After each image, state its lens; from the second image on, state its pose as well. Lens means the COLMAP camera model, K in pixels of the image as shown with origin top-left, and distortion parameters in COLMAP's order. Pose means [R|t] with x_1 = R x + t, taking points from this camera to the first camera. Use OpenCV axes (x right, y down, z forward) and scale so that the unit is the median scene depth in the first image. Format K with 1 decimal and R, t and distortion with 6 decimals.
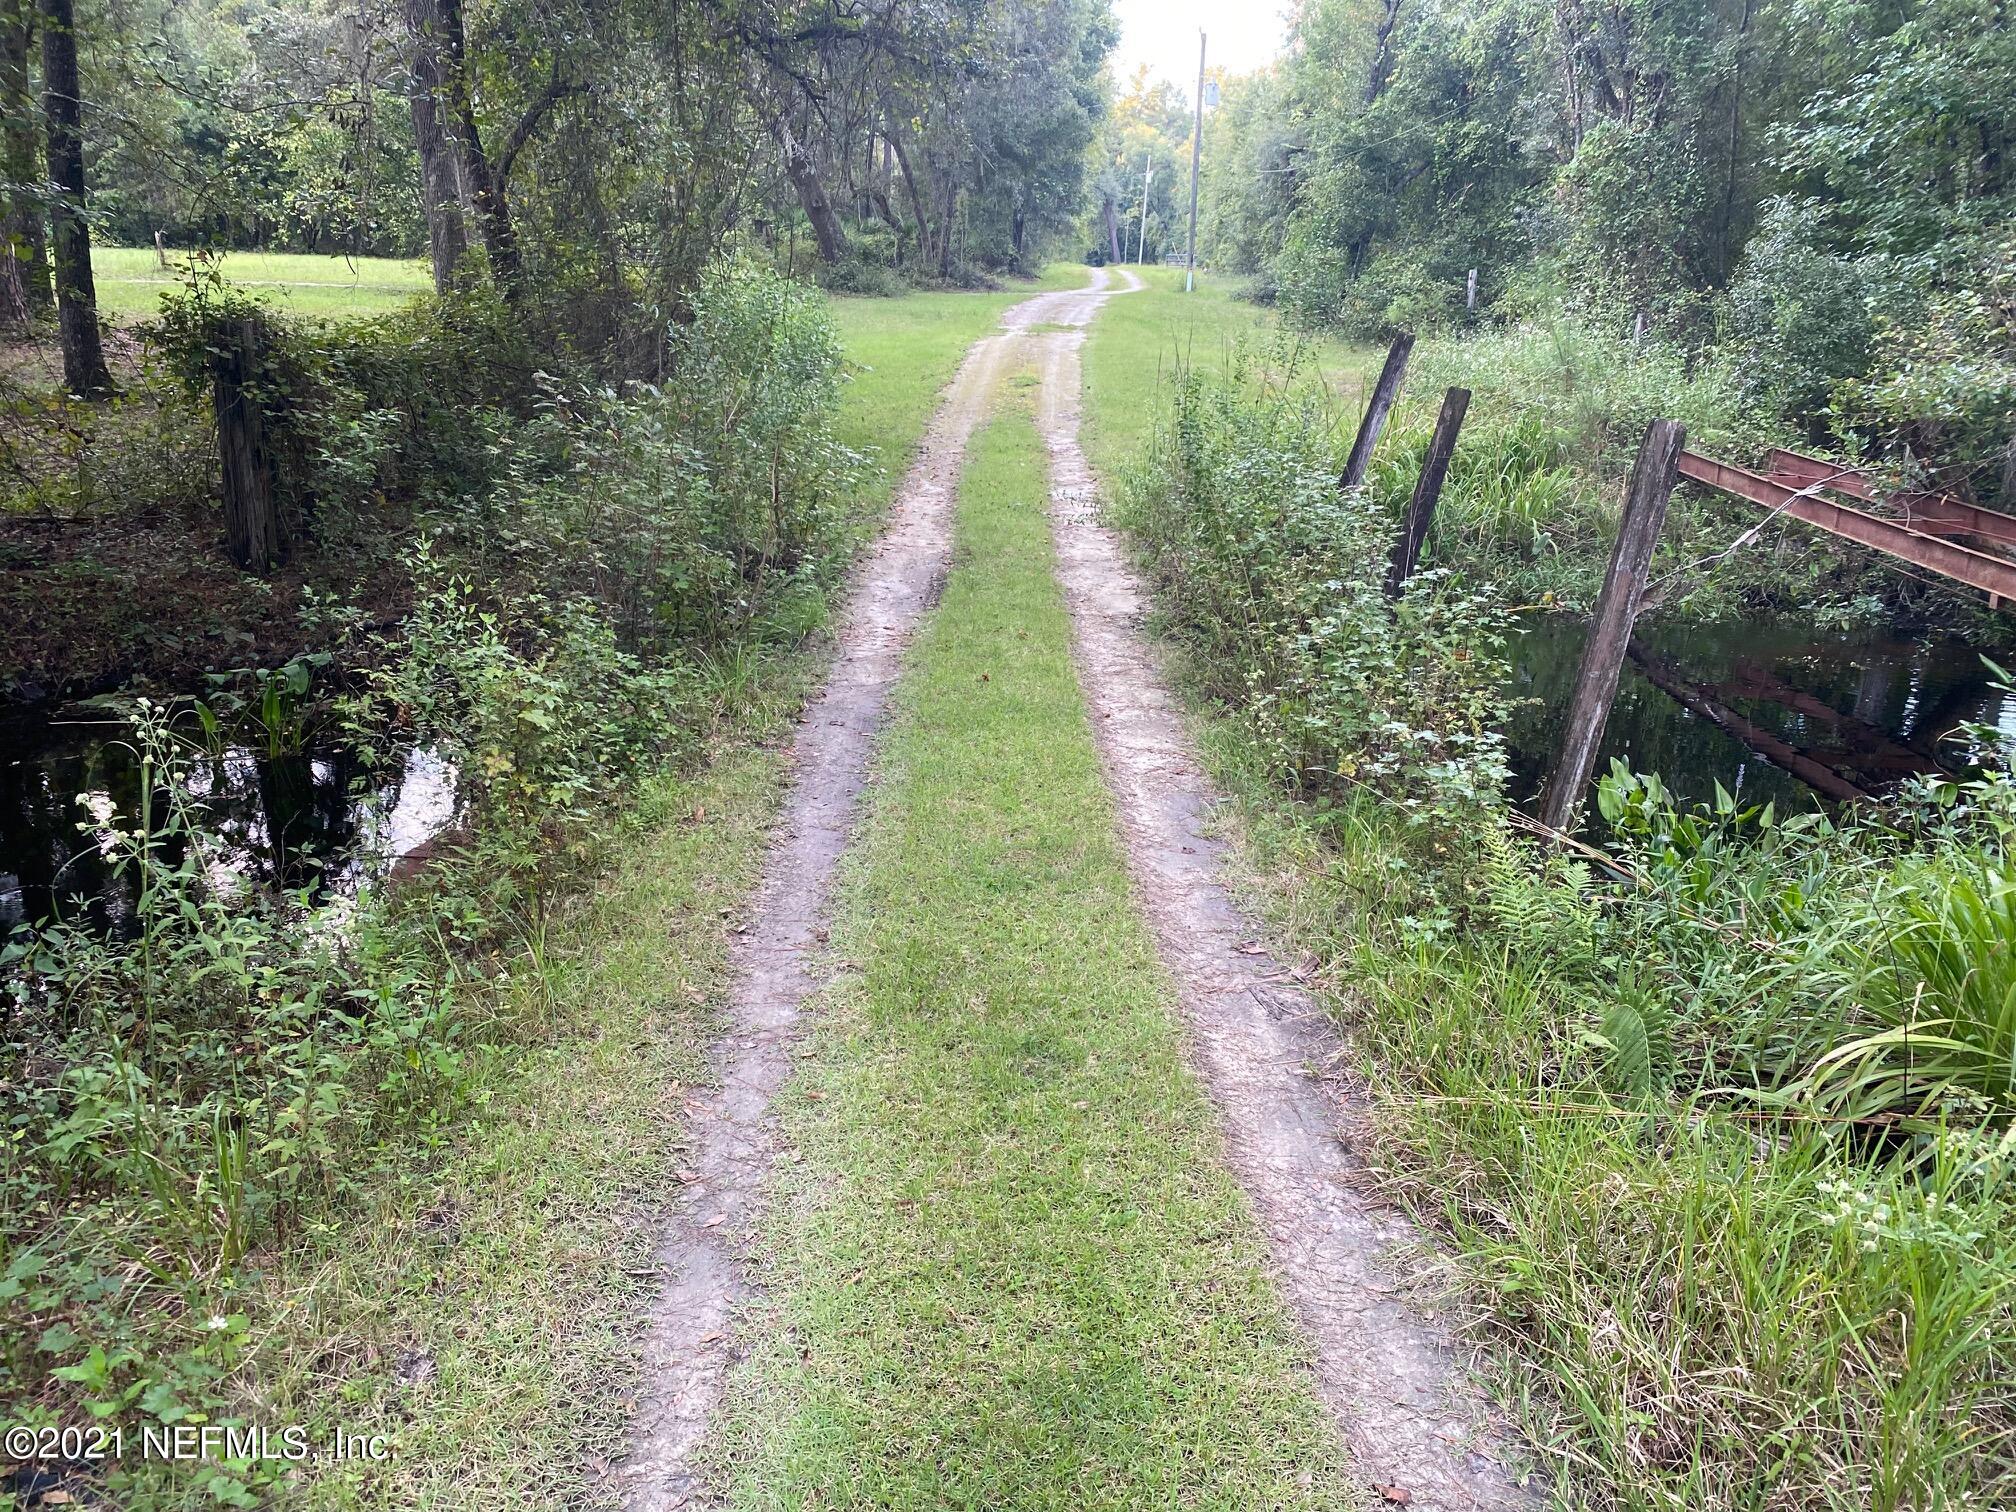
lens RADIAL K [[1452.8, 0, 1010.7], [0, 1452.8, 756.6], [0, 0, 1]] dist [-0.003376, -0.003192]
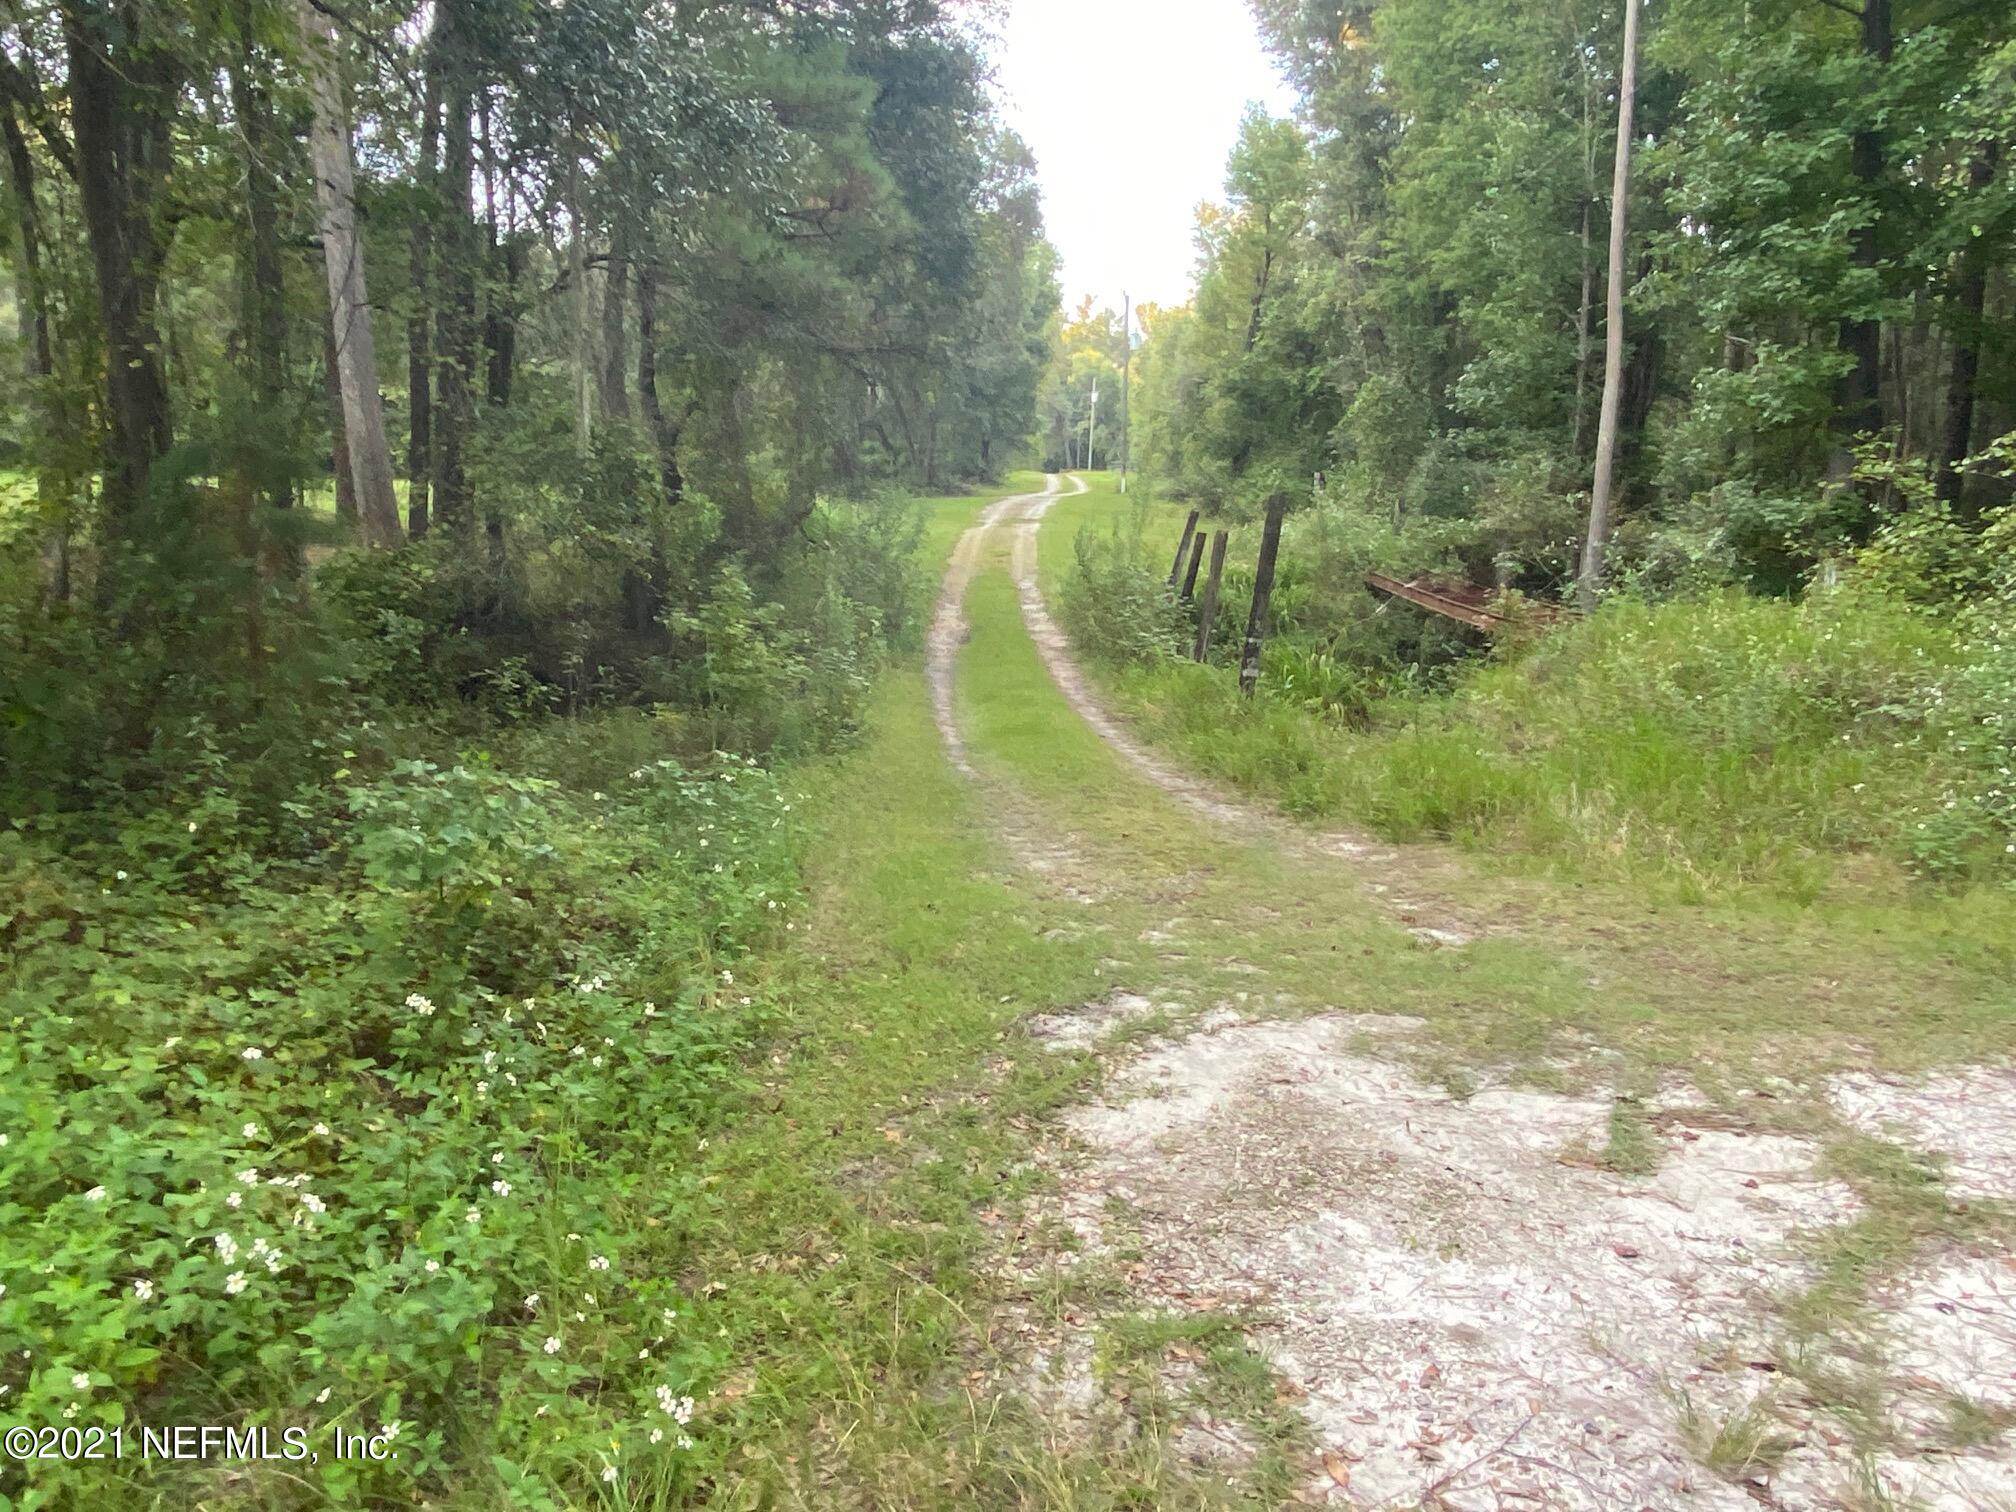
lens RADIAL K [[1467.4, 0, 1006.2], [0, 1467.4, 754.9], [0, 0, 1]] dist [0.004287, 0.000676]
pose [[0.999401, -0.029553, 0.018035, -0.009398], [0.031717, 0.990372, -0.134746, 0.078852], [-0.013879, 0.135237, 0.990716, -0.244607]]
